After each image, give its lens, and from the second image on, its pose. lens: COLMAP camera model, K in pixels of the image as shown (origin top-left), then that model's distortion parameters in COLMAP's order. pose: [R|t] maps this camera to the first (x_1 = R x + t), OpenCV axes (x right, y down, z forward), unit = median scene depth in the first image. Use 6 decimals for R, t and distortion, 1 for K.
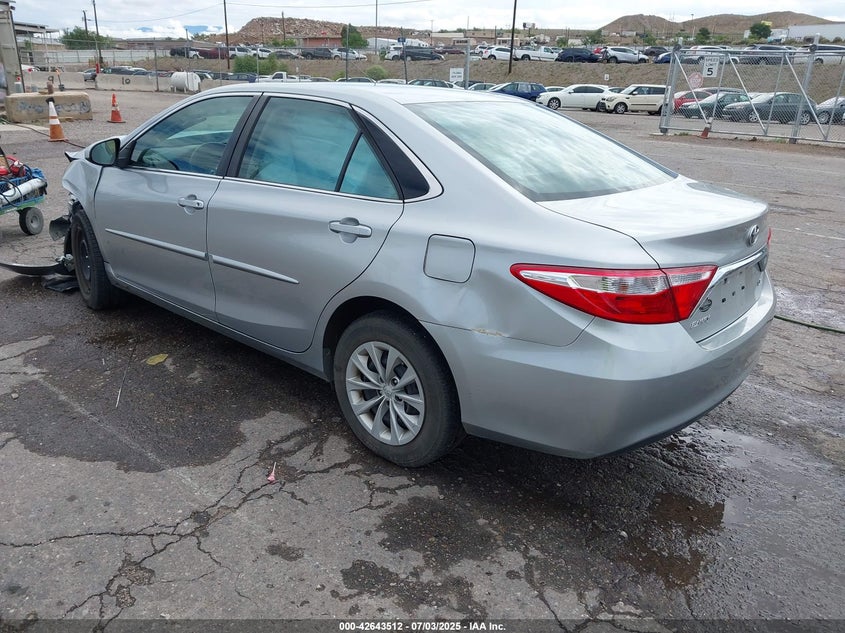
lens RADIAL K [[737.7, 0, 423.5], [0, 737.7, 320.7], [0, 0, 1]] dist [-0.004944, -0.019959]
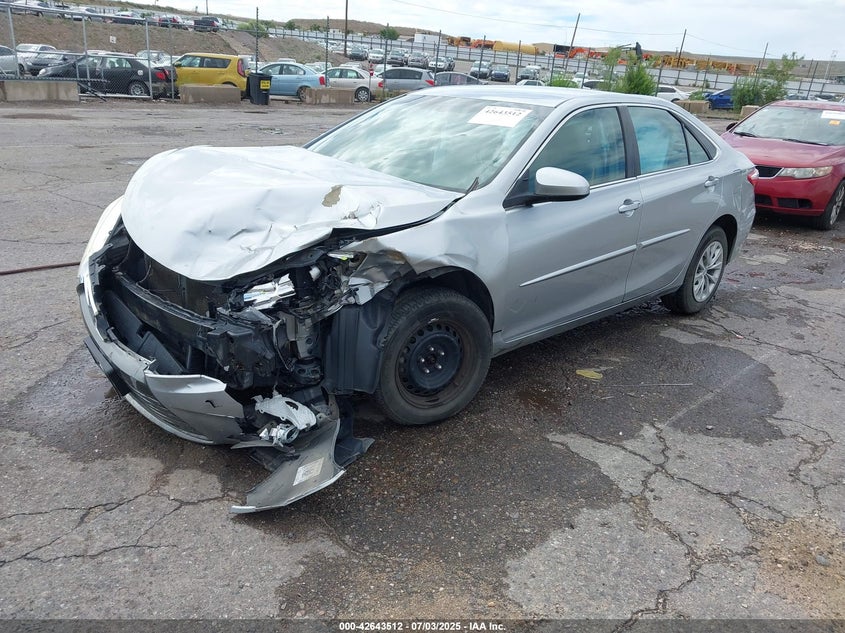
lens RADIAL K [[737.7, 0, 421.6], [0, 737.7, 317.2], [0, 0, 1]] dist [-0.004944, -0.019959]
pose [[0.015510, -0.349220, 0.936912, -1.708178], [0.258575, 0.906551, 0.333623, -0.552433], [-0.965867, 0.237088, 0.104361, 1.466464]]
